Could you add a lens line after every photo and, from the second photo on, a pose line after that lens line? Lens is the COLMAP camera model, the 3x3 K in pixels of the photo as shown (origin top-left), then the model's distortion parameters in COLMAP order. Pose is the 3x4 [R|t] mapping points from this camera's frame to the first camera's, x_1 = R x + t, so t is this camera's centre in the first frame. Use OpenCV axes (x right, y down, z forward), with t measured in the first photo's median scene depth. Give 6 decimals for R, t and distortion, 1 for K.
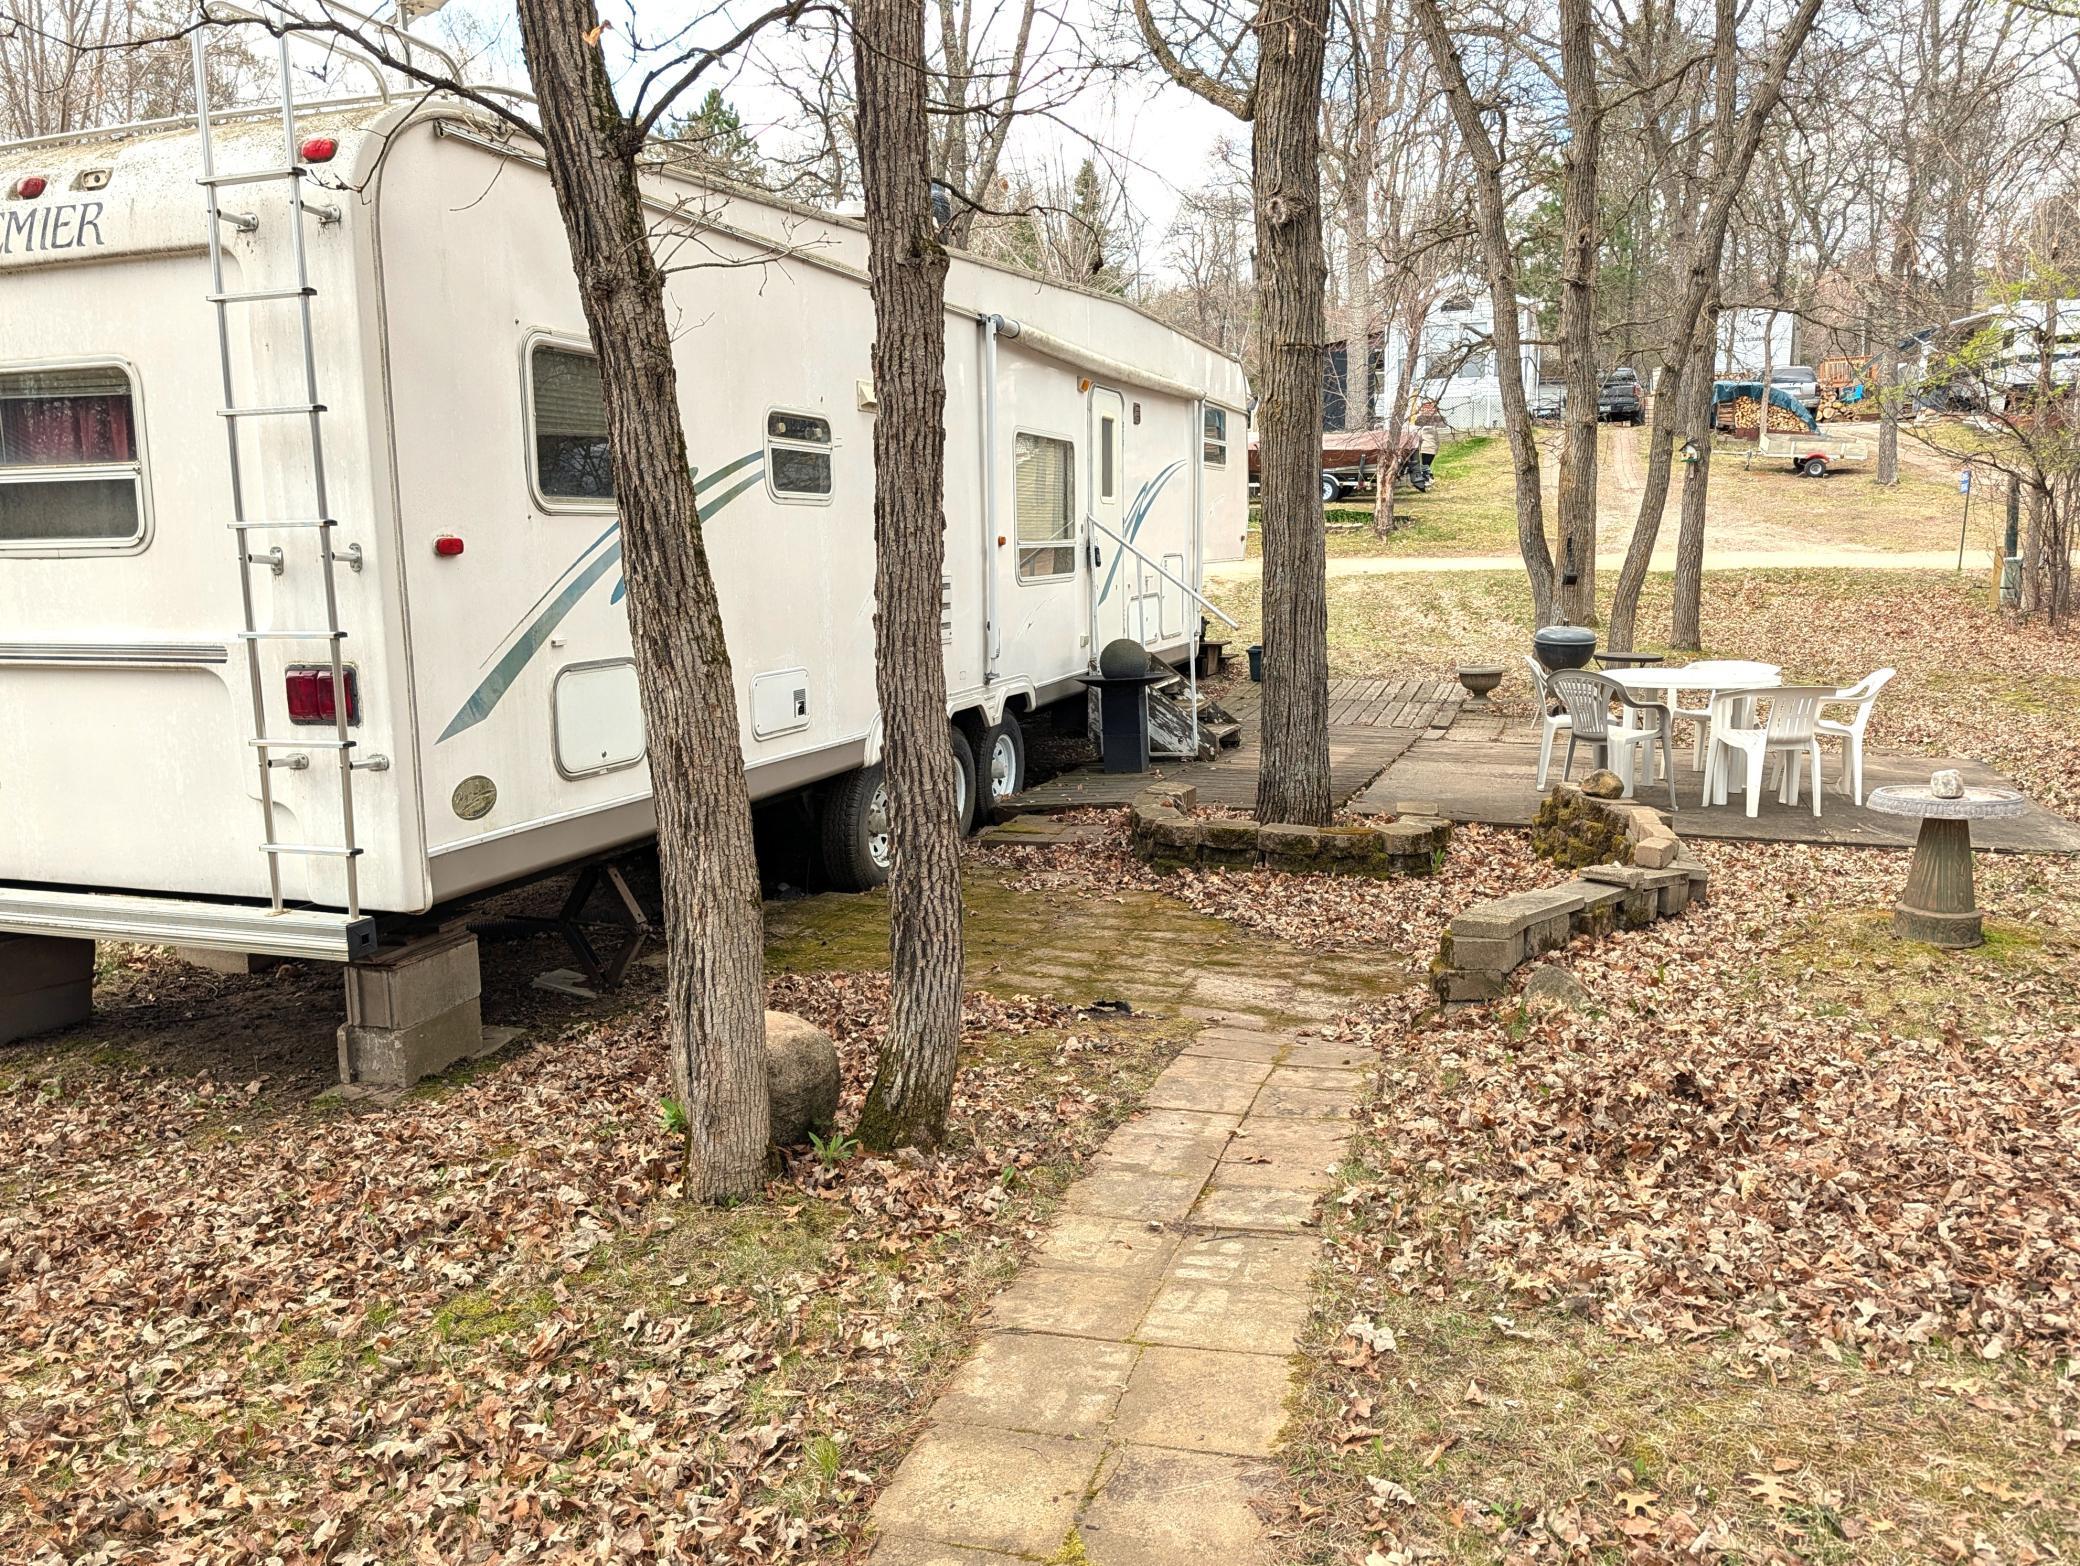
lens RADIAL K [[1515.0, 0, 1035.5], [0, 1515.0, 801.5], [0, 0, 1]] dist [0.045870, -0.069492]
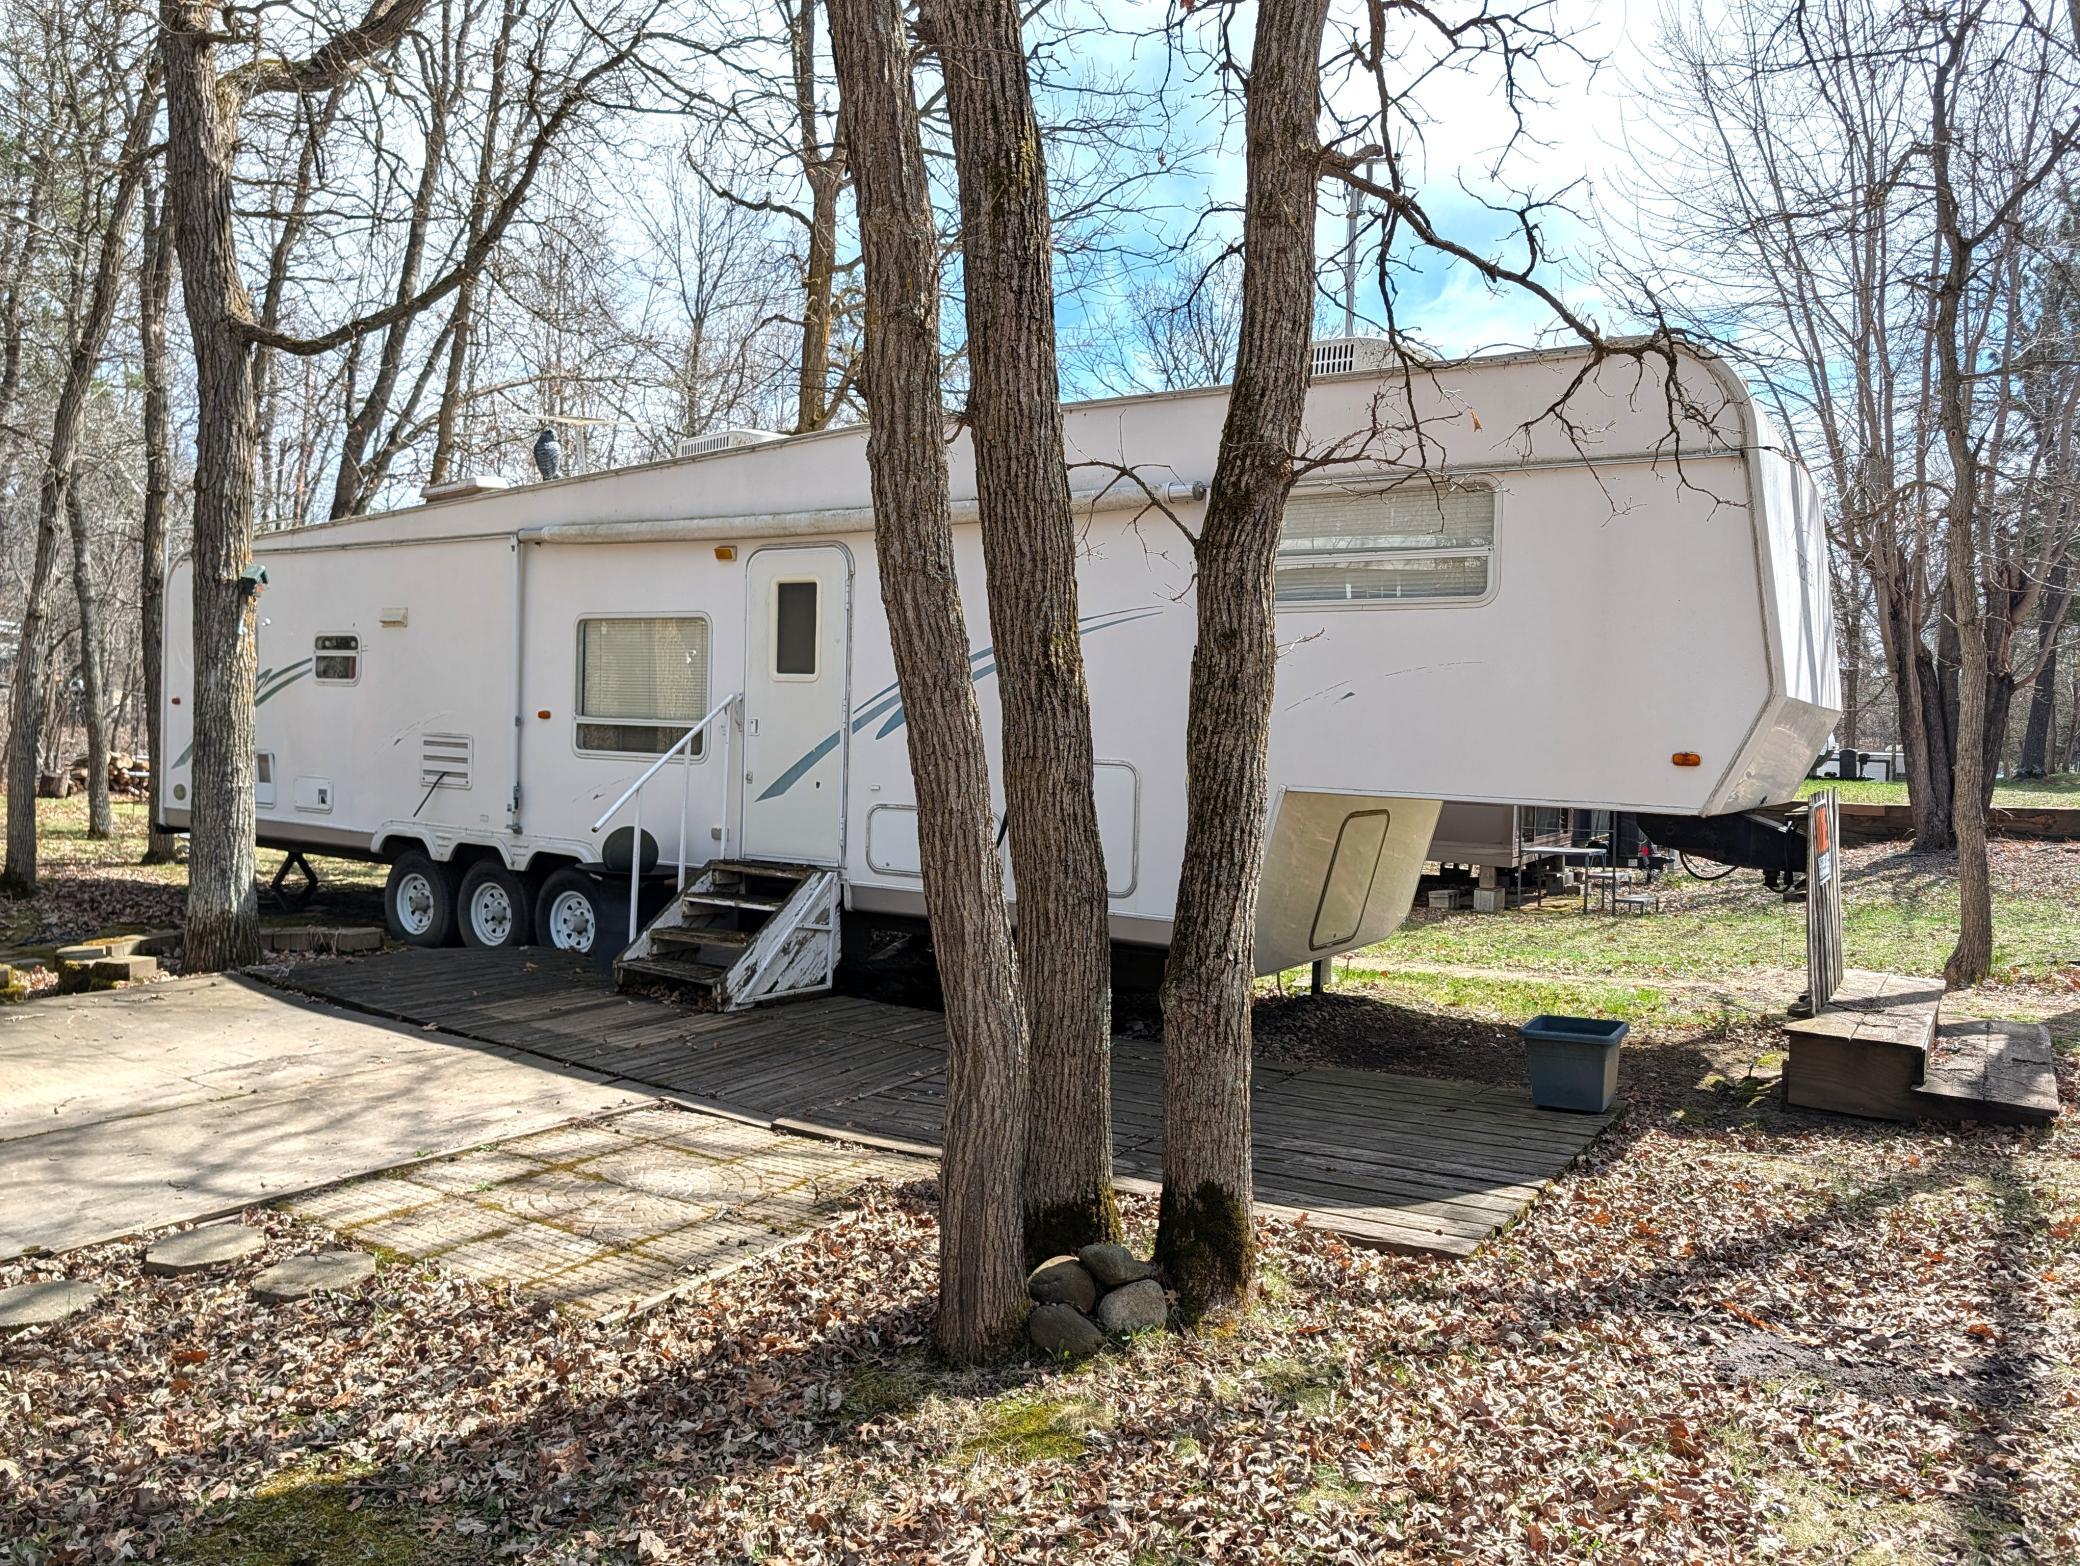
lens RADIAL K [[1467.2, 0, 1020.9], [0, 1467.2, 771.7], [0, 0, 1]] dist [0.006255, -0.012647]
pose [[-0.232589, 0.041750, -0.971679, 1.302939], [-0.192949, 0.977239, 0.088175, -0.398496], [0.953243, 0.207993, -0.219239, 2.132029]]
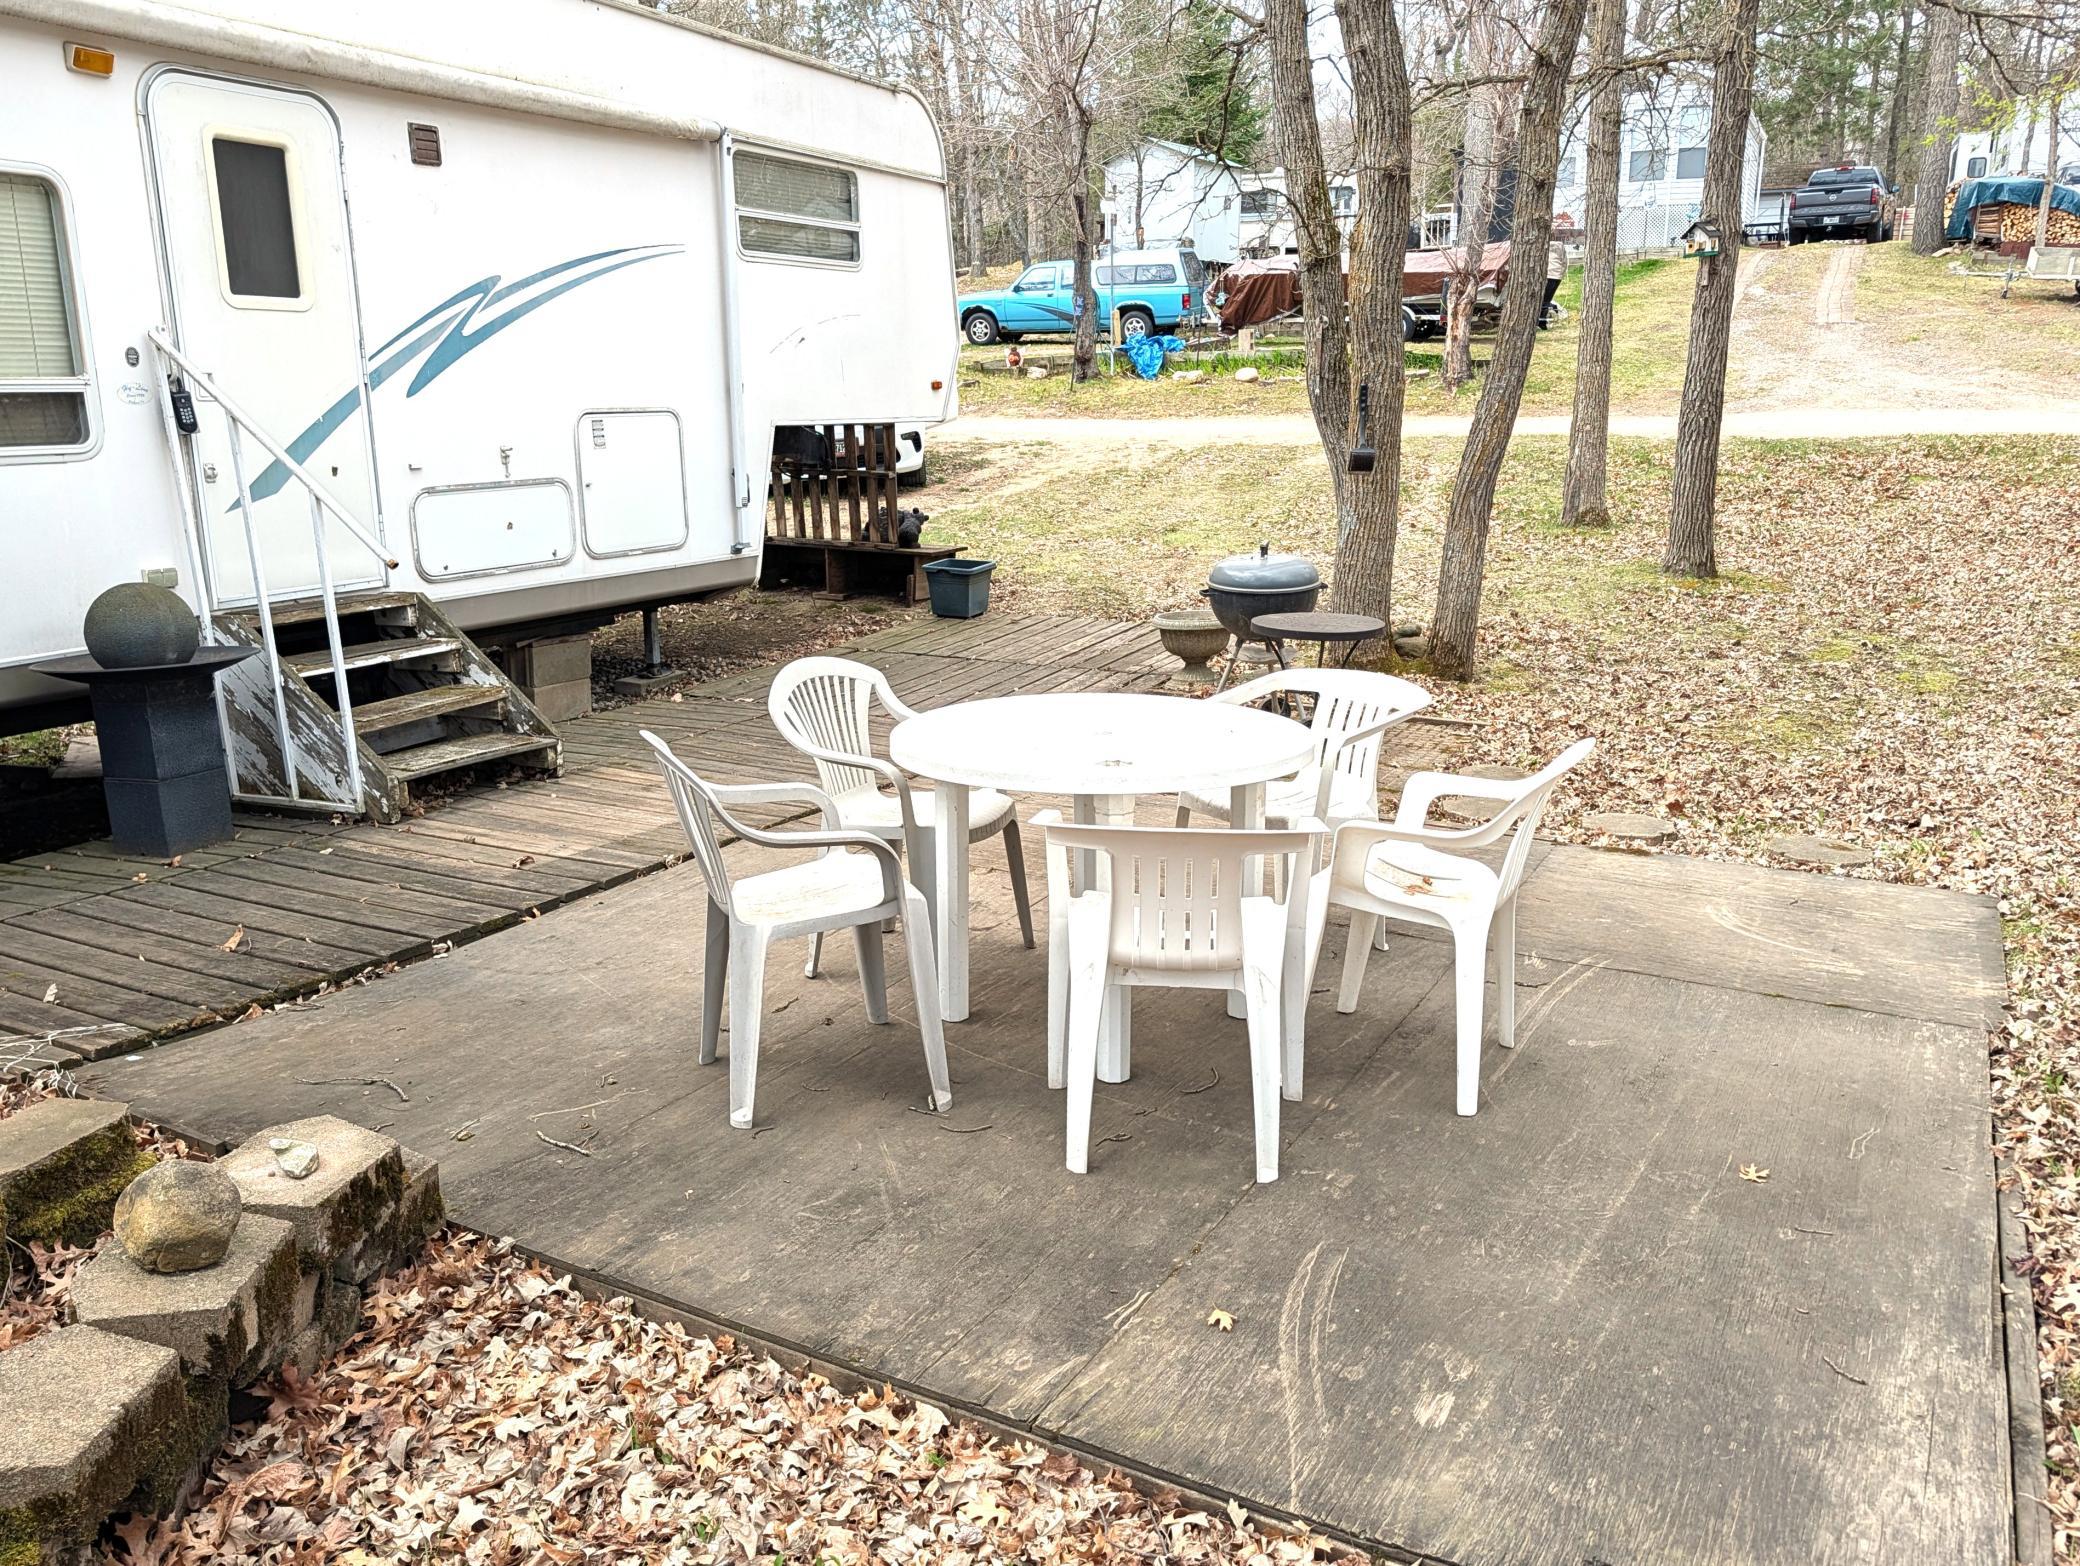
lens RADIAL K [[1611.3, 0, 1019.4], [0, 1611.3, 776.8], [0, 0, 1]] dist [0.013204, -0.002060]
pose [[0.989226, 0.034799, -0.142201, 0.632945], [-0.025866, 0.997602, 0.064197, -0.130889], [0.144094, -0.059827, 0.987754, 0.787339]]
